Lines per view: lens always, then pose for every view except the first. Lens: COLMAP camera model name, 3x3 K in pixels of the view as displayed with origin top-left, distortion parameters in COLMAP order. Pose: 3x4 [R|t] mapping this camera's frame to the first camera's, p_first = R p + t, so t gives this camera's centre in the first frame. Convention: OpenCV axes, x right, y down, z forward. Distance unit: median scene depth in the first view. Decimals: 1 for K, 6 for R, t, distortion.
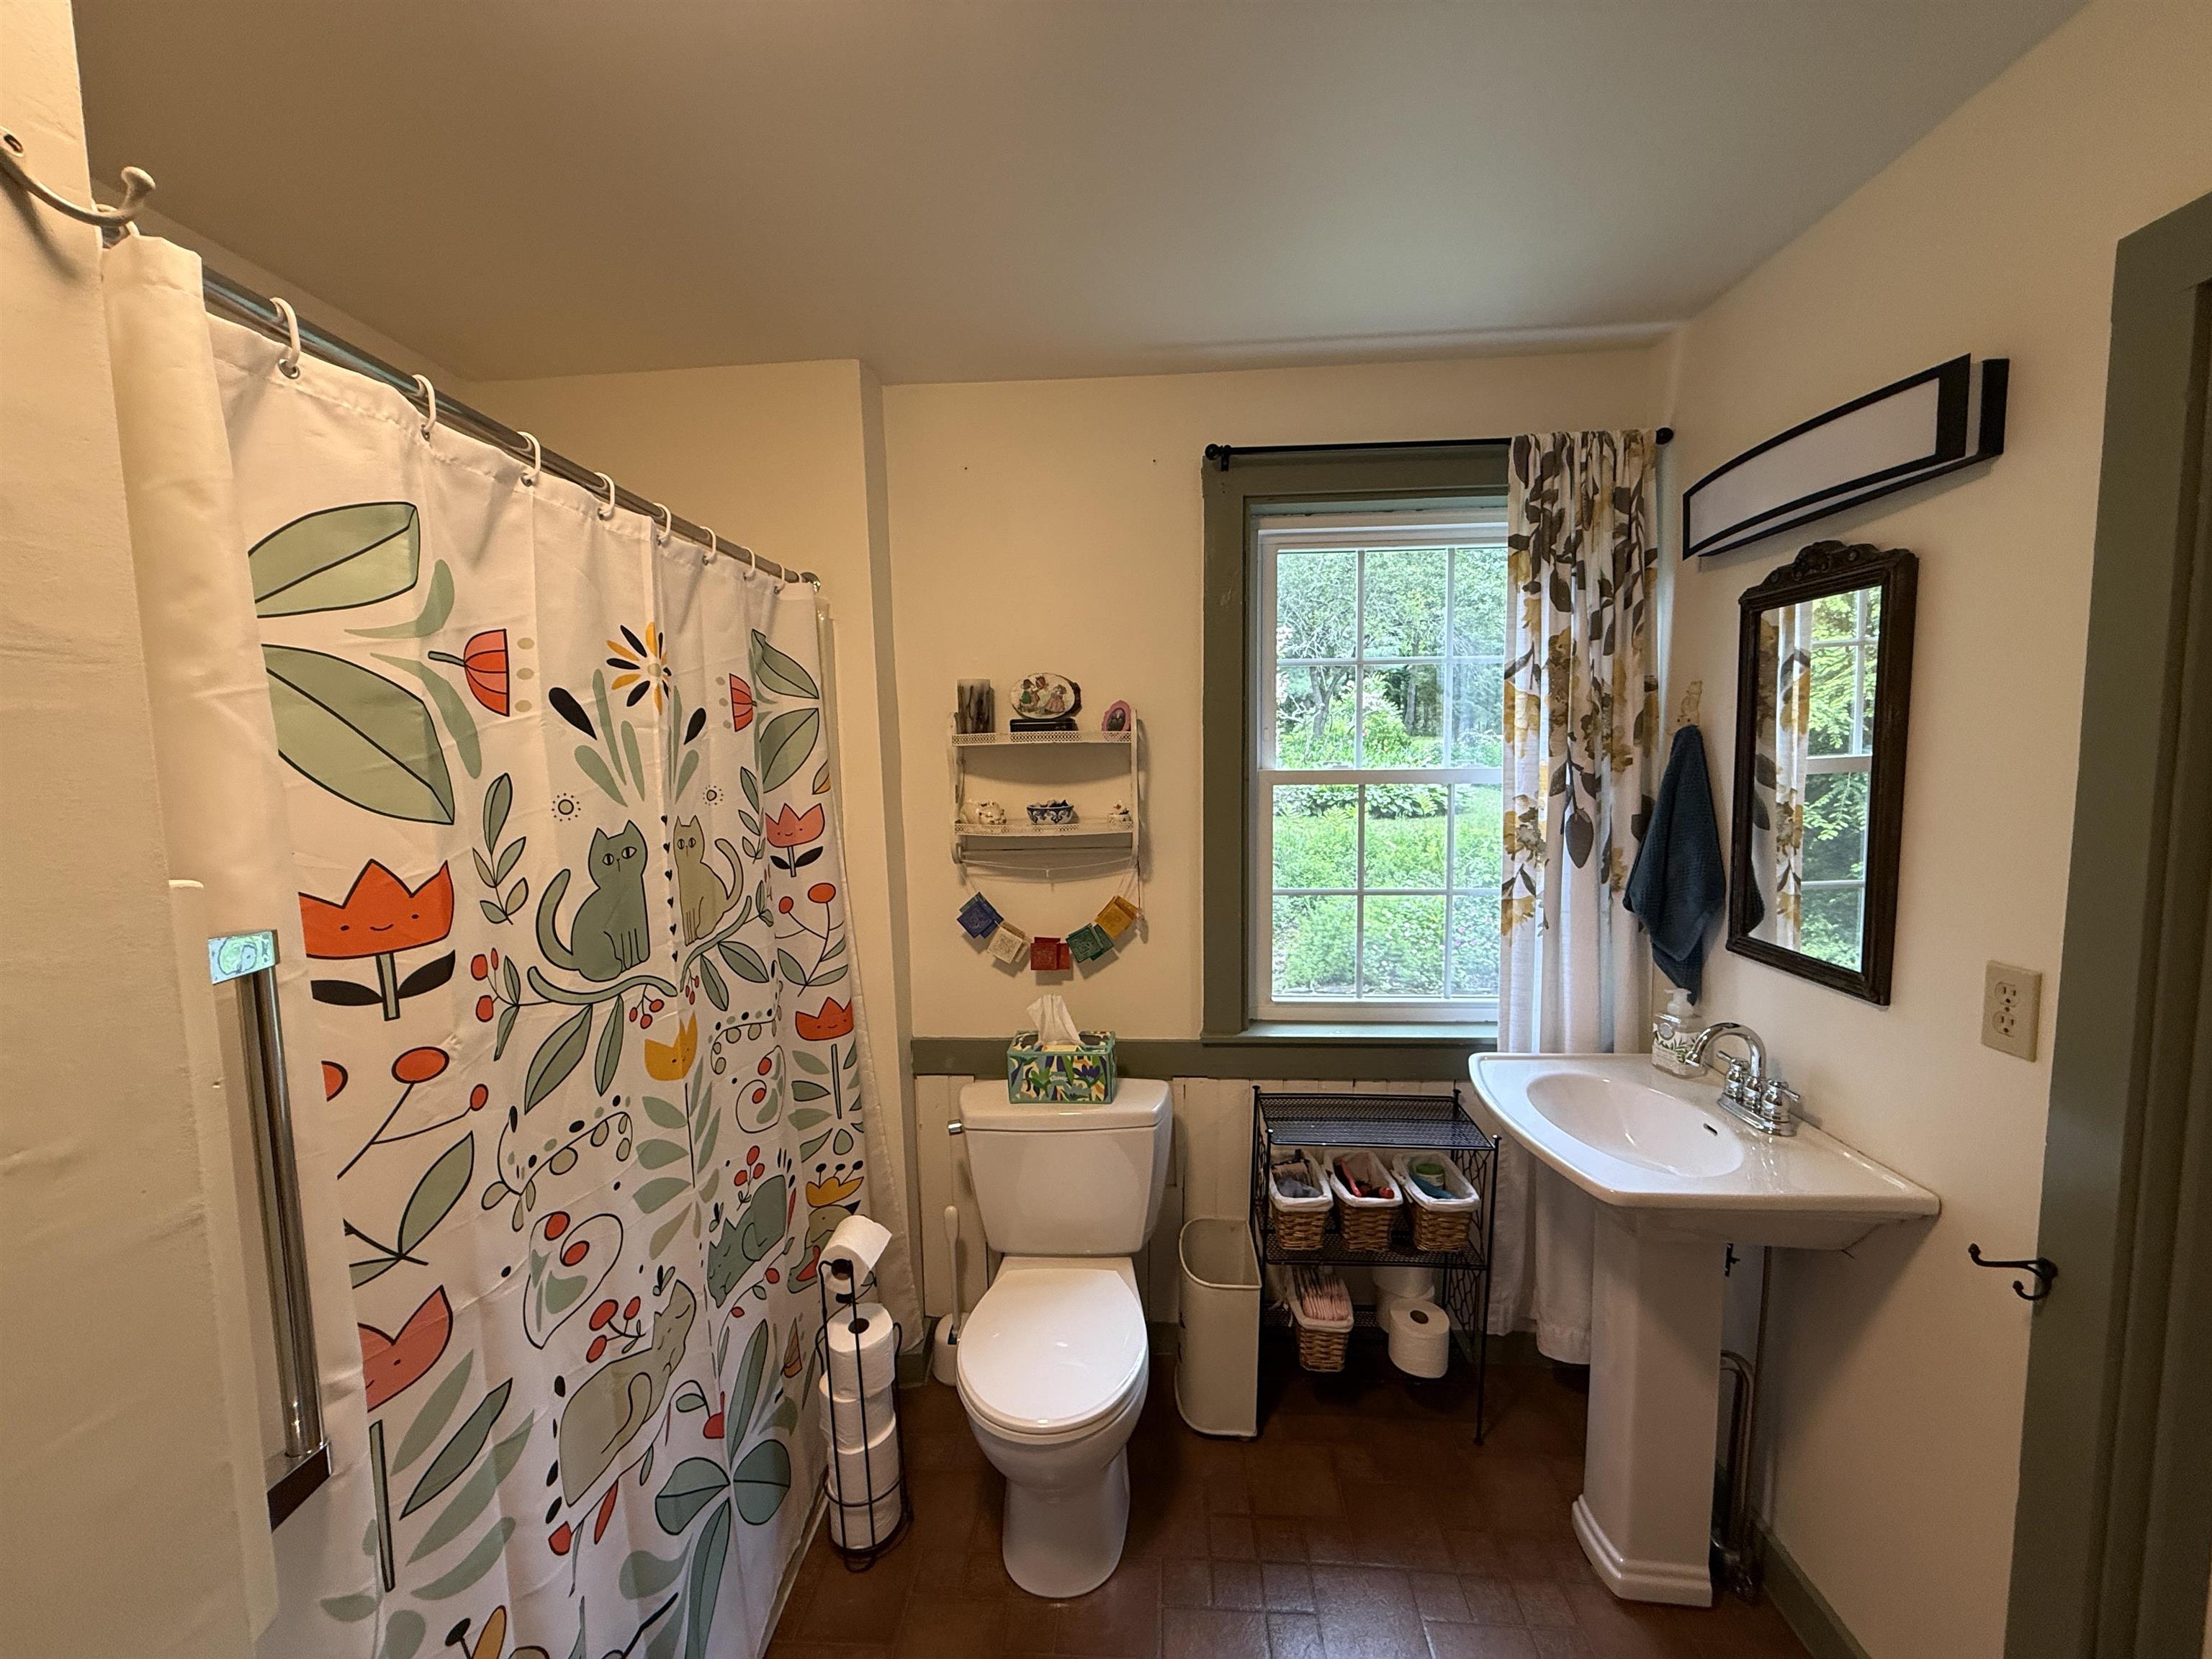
lens RADIAL K [[882.3, 0, 1101.9], [0, 882.3, 829.2], [0, 0, 1]] dist [0.001226, 0.000454]
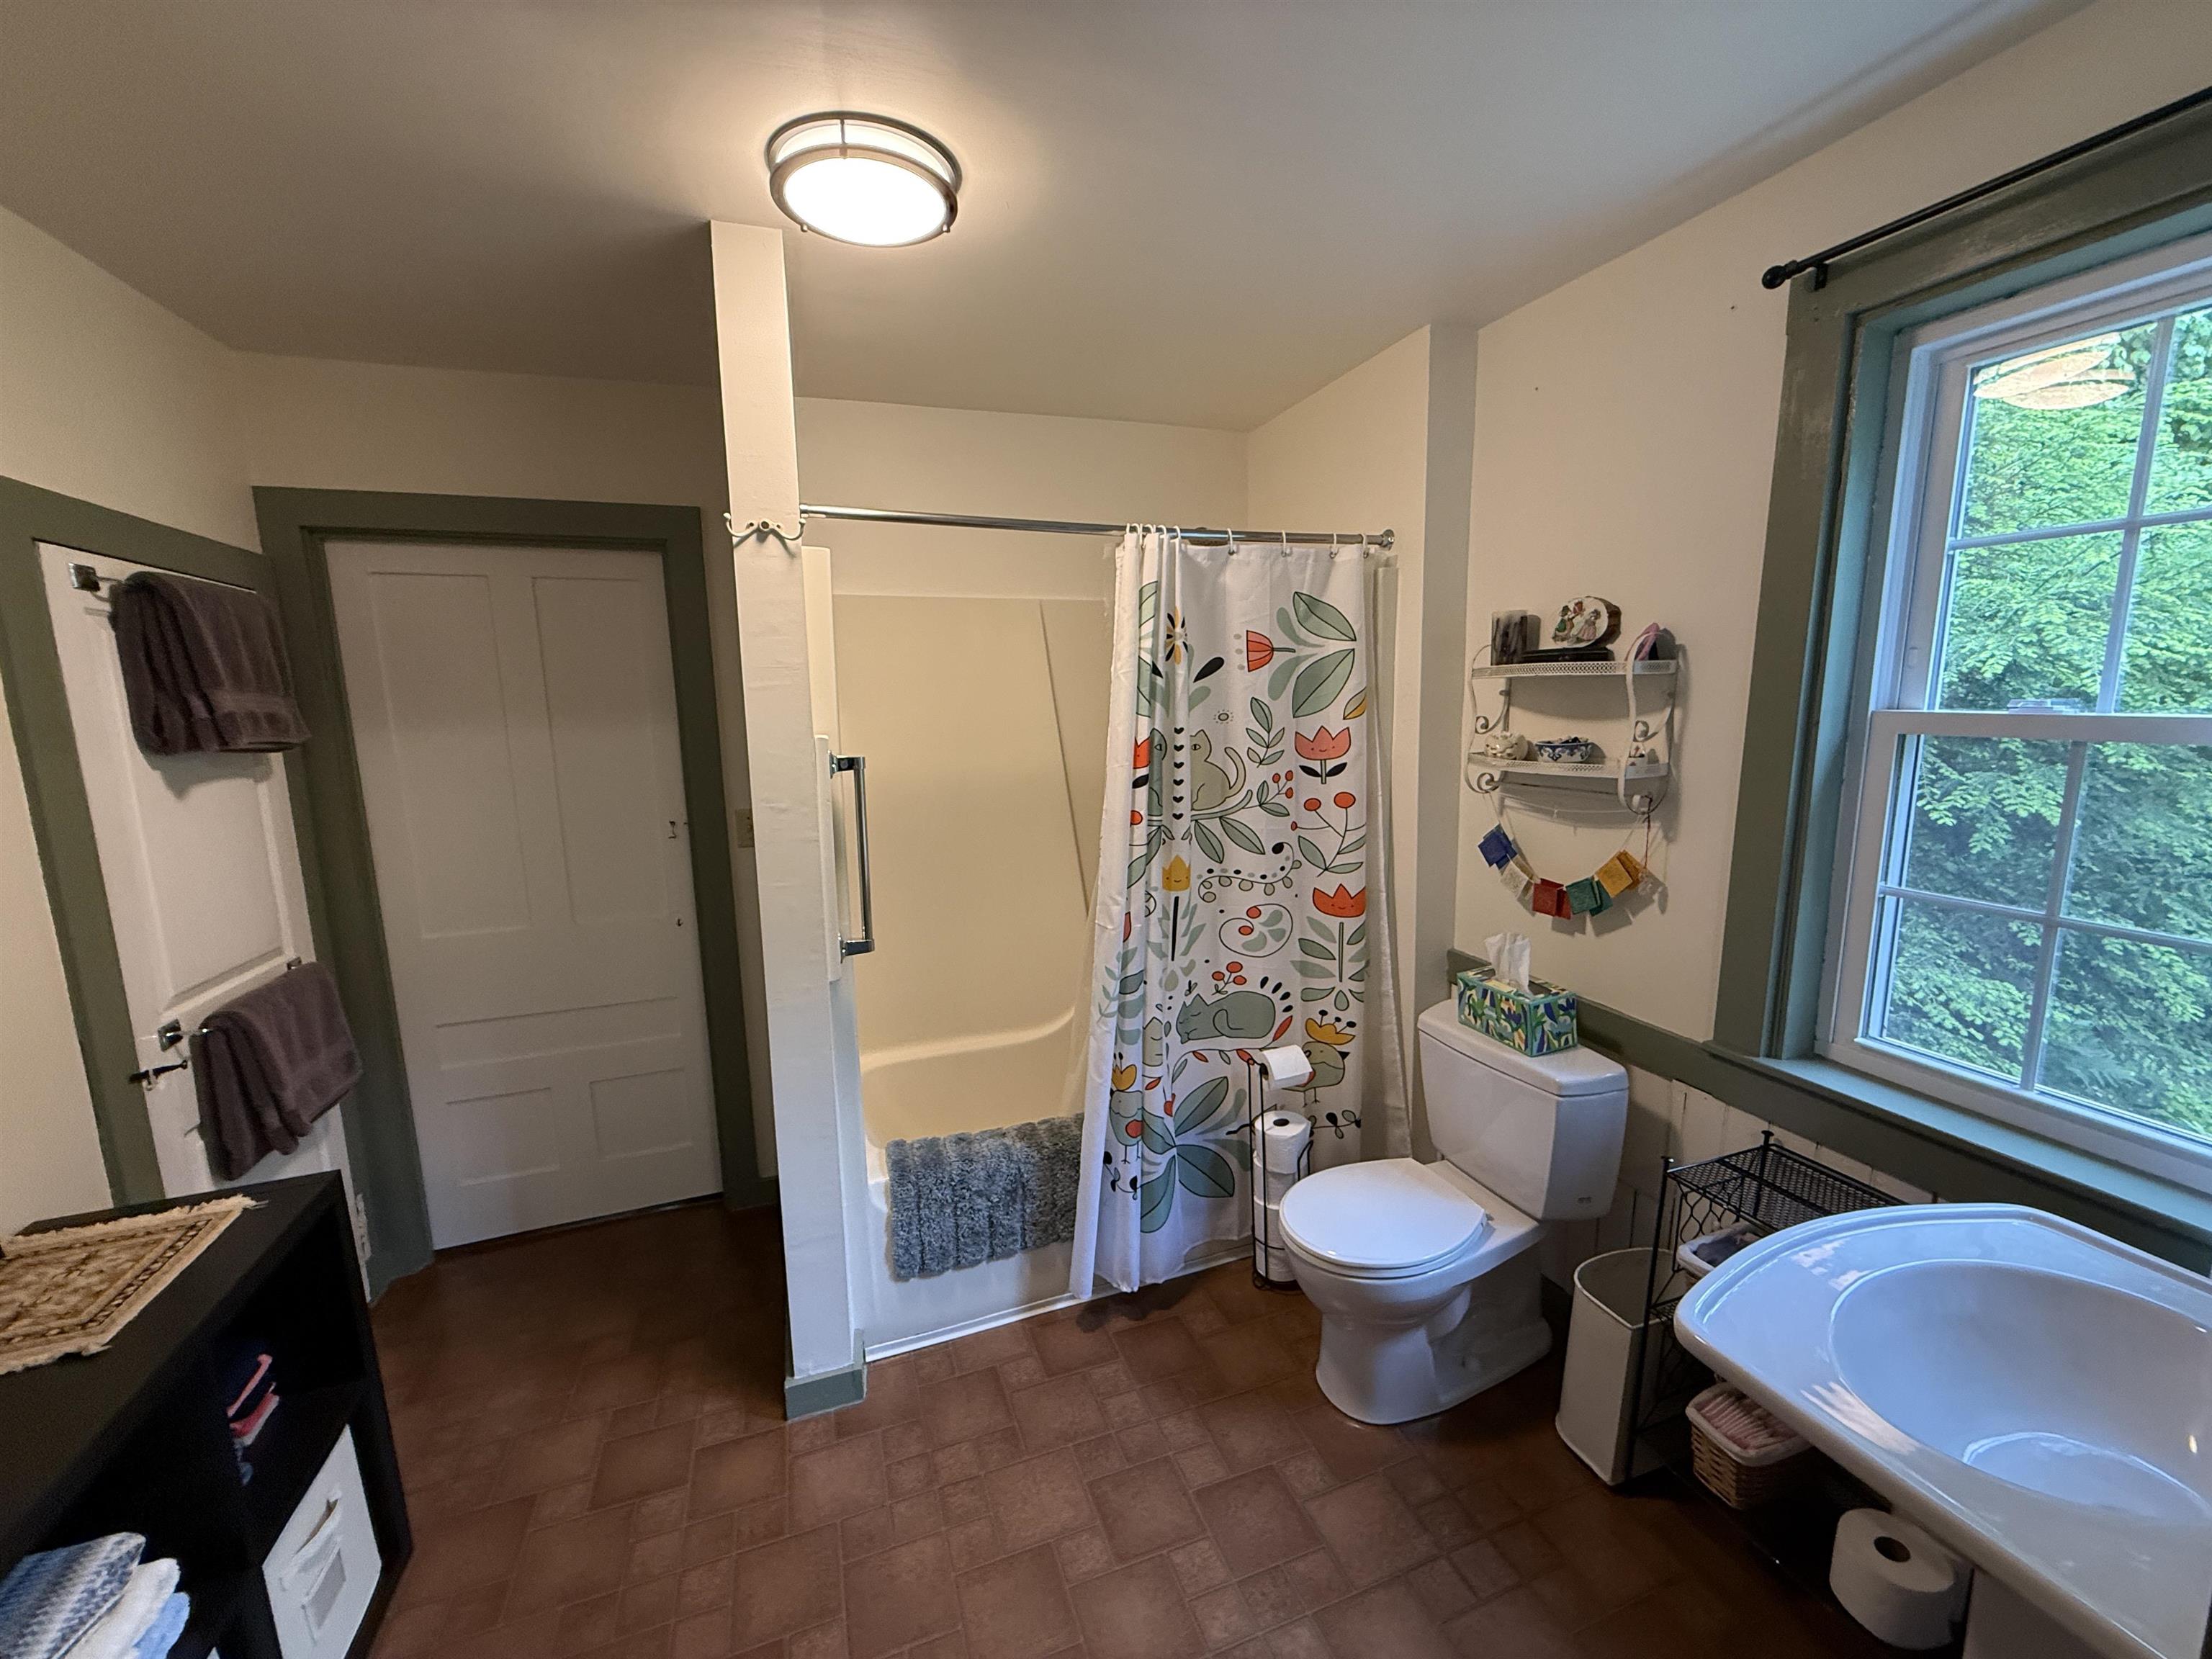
lens RADIAL K [[882.3, 0, 1101.9], [0, 882.3, 829.2], [0, 0, 1]] dist [0.001226, 0.000454]
pose [[0.387381, 0.153223, -0.909098, 0.646393], [-0.067764, 0.988157, 0.137673, -0.032682], [0.919426, 0.008272, 0.393176, 0.189133]]
